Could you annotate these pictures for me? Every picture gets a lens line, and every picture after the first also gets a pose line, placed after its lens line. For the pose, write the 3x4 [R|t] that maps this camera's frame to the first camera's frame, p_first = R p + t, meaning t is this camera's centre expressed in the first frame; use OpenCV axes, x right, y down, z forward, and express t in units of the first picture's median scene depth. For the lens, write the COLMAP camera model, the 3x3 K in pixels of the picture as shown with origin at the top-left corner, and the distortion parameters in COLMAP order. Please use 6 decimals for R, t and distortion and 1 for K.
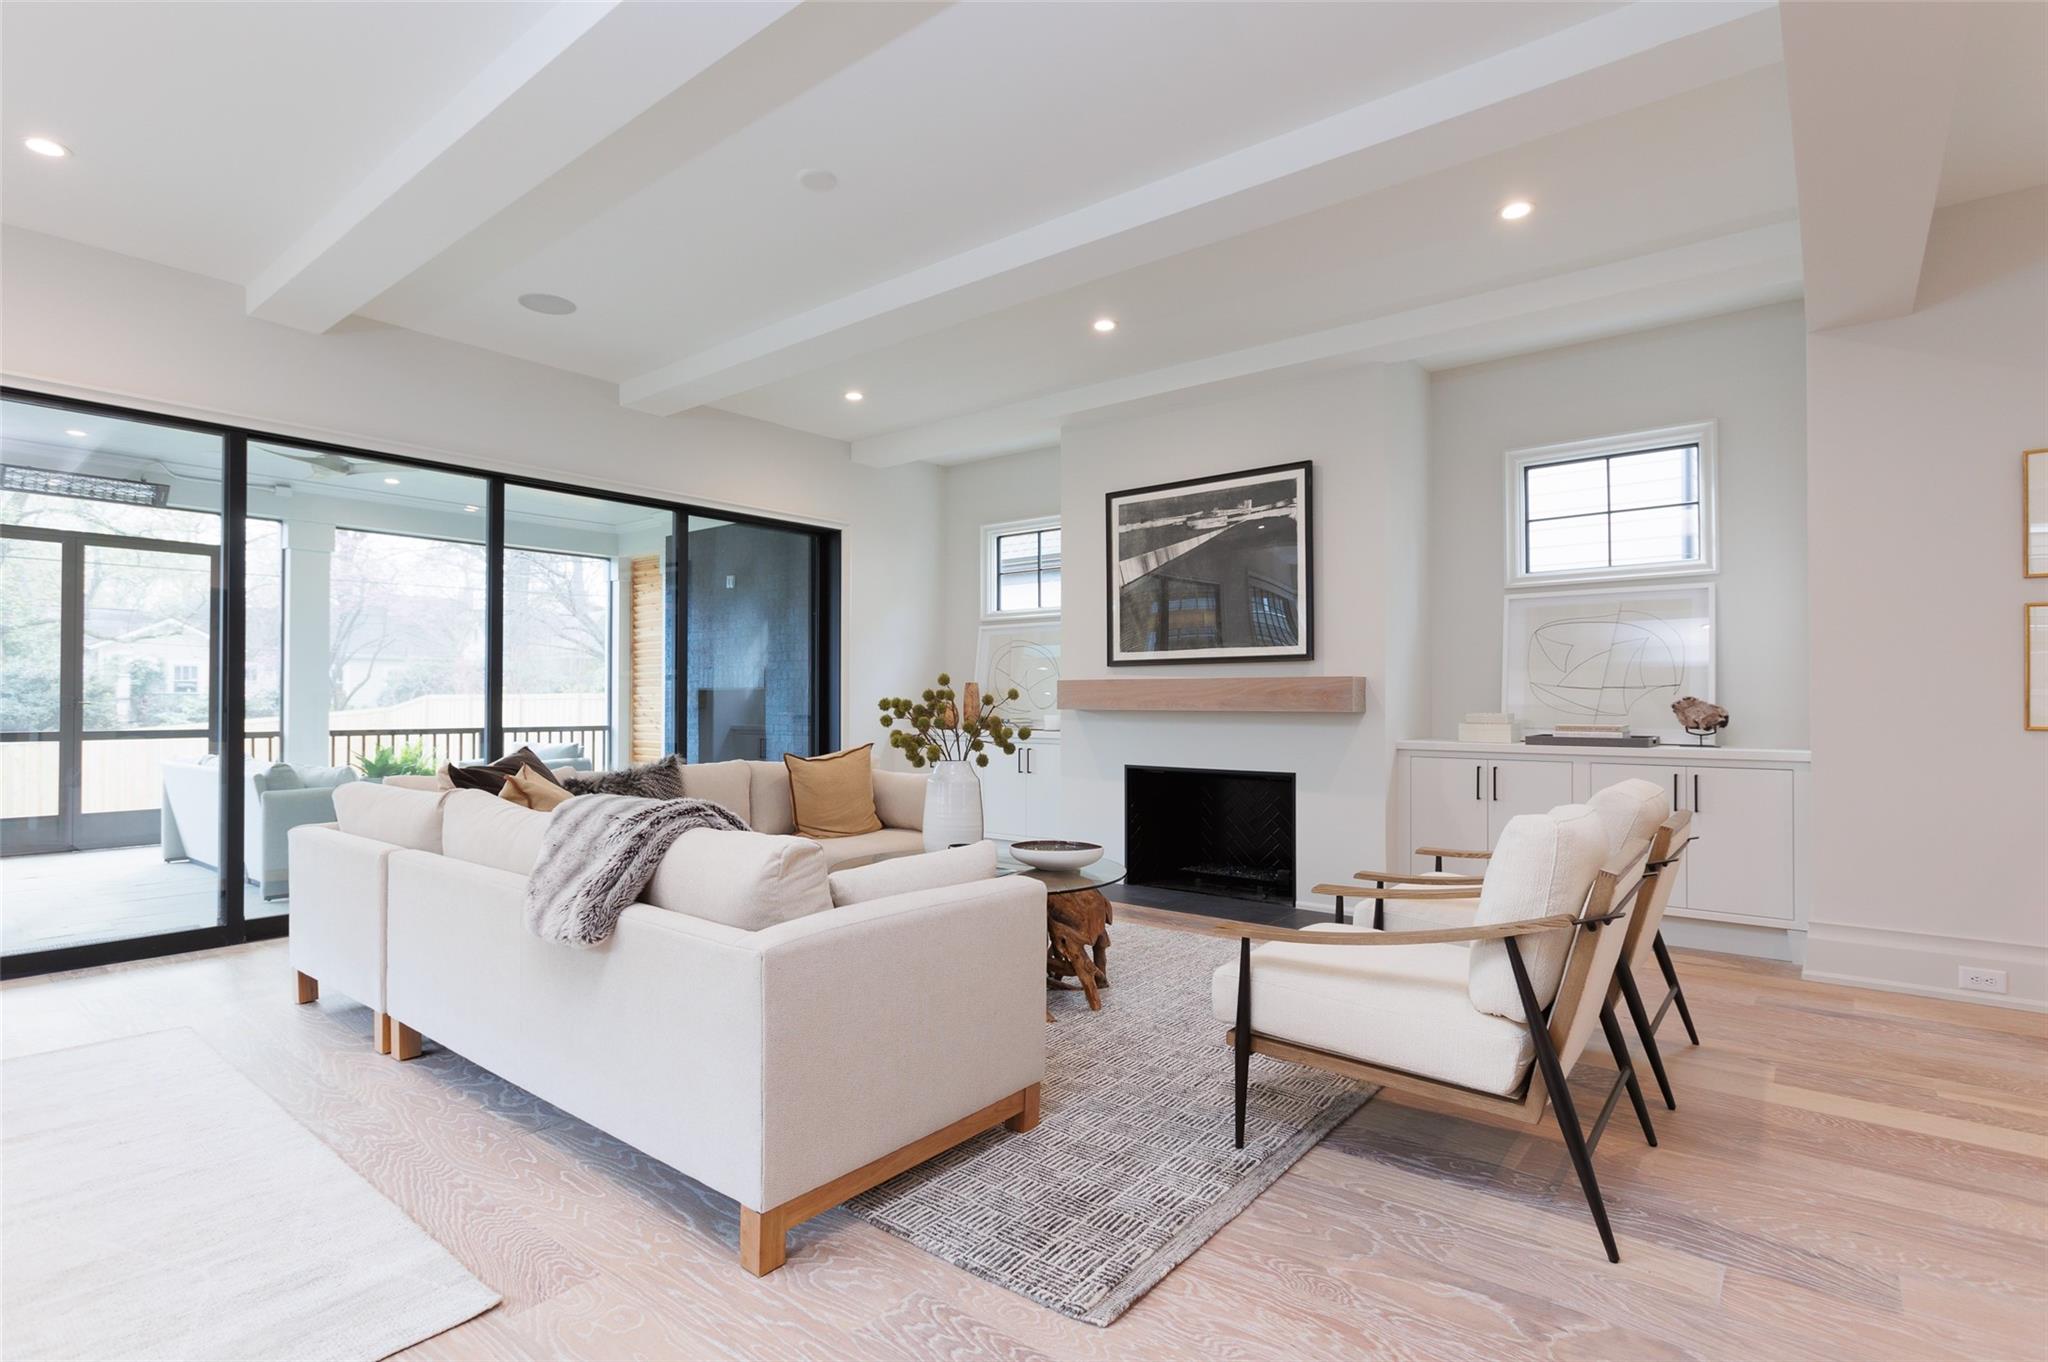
lens RADIAL K [[1007.1, 0, 1034.1], [0, 1007.1, 683.7], [0, 0, 1]] dist [0.001326, -0.000105]
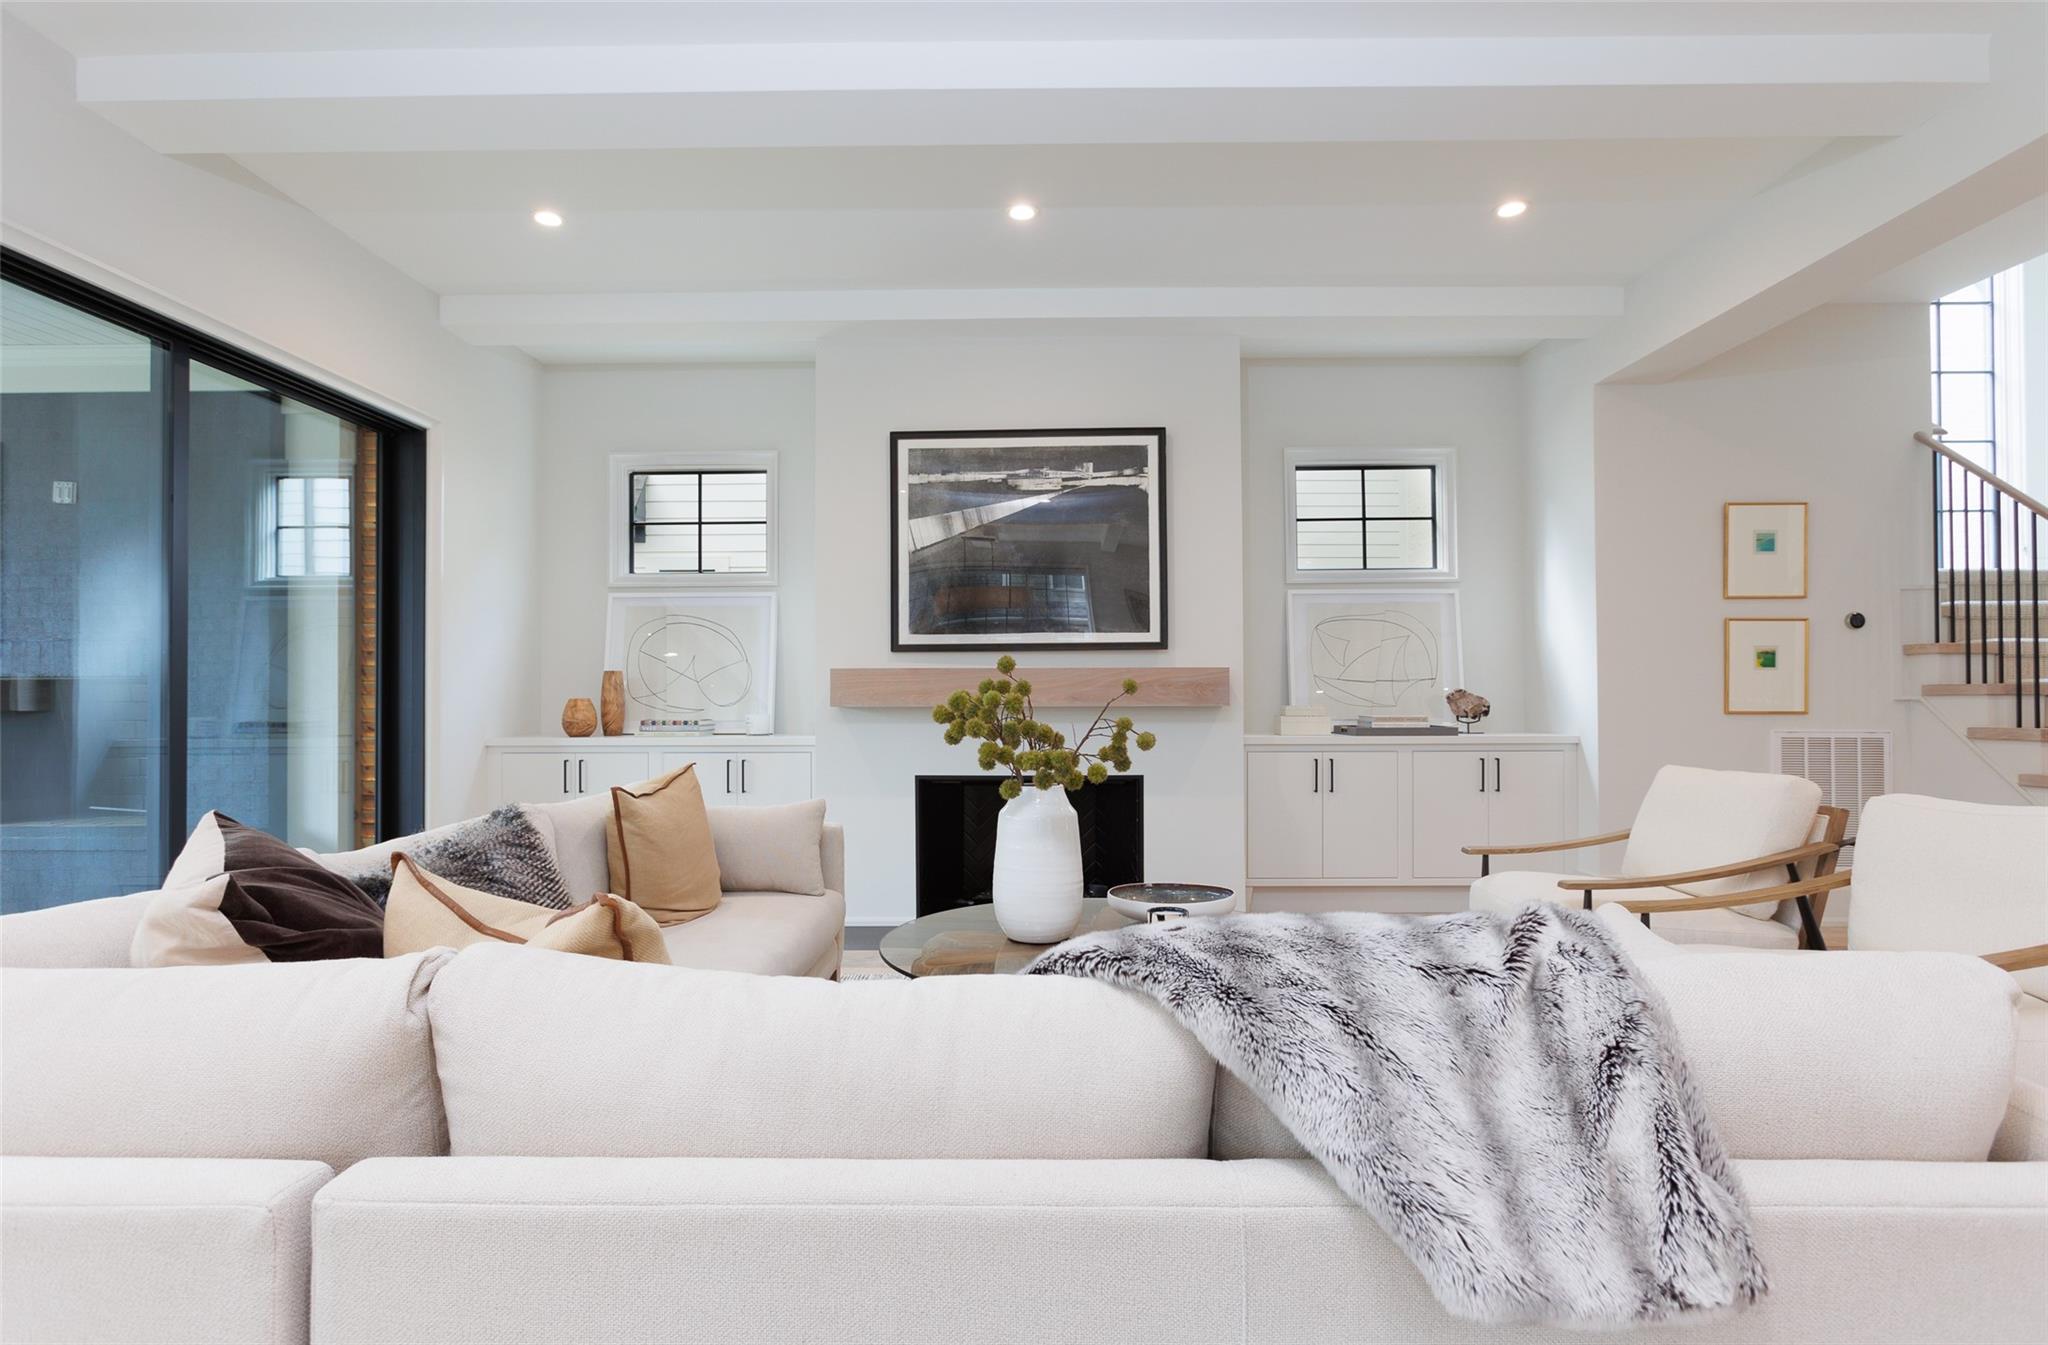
lens RADIAL K [[1014.0, 0, 1022.0], [0, 1014.0, 683.9], [0, 0, 1]] dist [-0.022436, 0.001264]
pose [[0.793817, 0.002005, 0.608153, -0.351038], [-0.006216, 0.999969, 0.004818, 0.003918], [-0.608125, -0.007605, 0.793805, 0.331032]]
